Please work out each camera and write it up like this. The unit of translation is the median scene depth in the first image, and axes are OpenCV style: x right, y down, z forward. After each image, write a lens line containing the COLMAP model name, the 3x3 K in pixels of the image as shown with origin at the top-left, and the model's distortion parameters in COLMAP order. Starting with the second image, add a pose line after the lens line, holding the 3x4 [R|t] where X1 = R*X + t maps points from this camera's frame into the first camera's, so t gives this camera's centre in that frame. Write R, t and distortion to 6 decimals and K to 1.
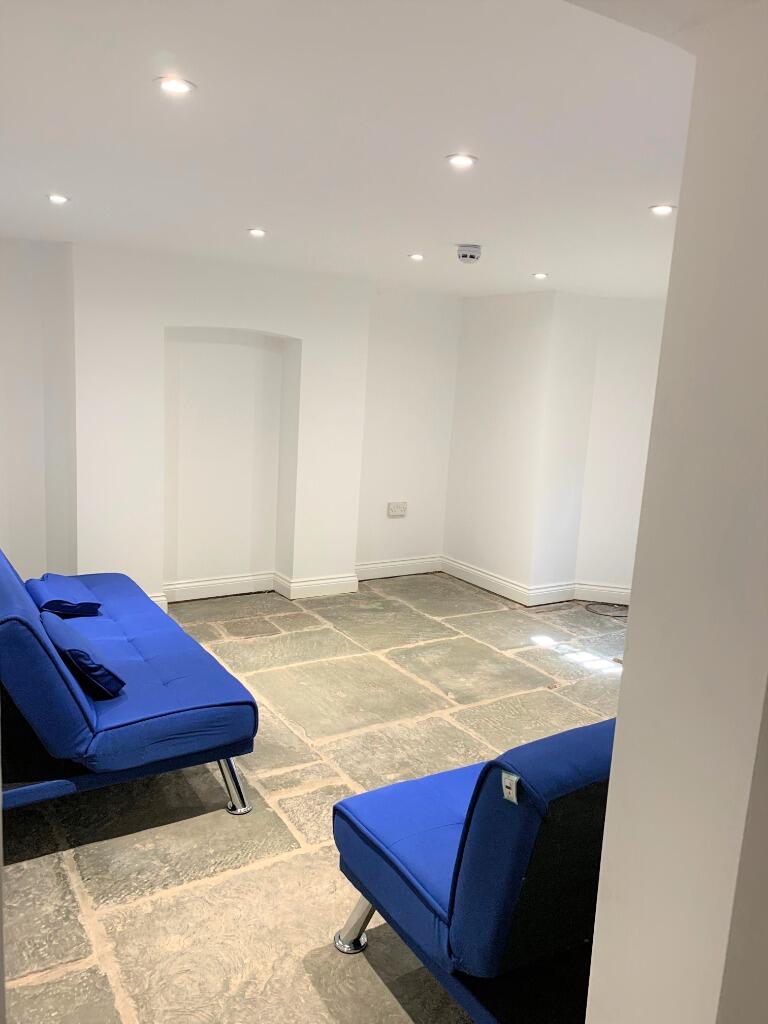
lens RADIAL K [[792.9, 0, 384.0], [0, 792.9, 512.0], [0, 0, 1]] dist [0.026695, -0.011765]
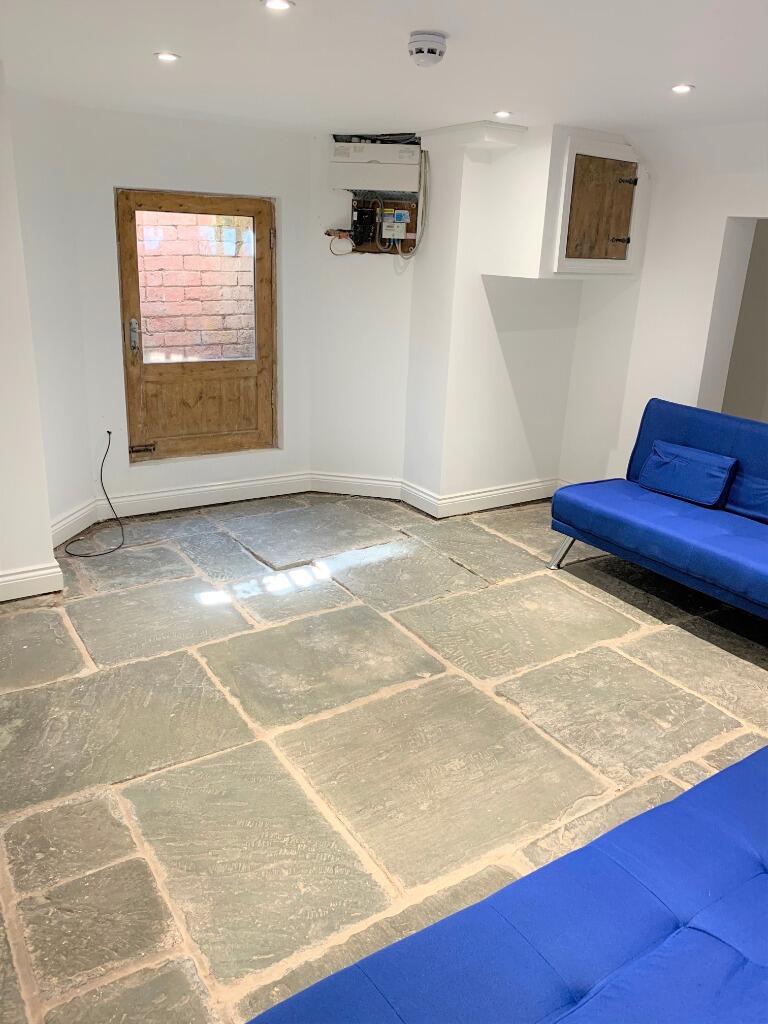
lens RADIAL K [[776.4, 0, 422.8], [0, 776.4, 488.3], [0, 0, 1]] dist [0.005418, 0.002099]
pose [[-0.028742, -0.357654, 0.933412, -0.495131], [0.140000, 0.923153, 0.358034, -0.183729], [-0.989734, 0.140969, 0.023538, 0.858332]]
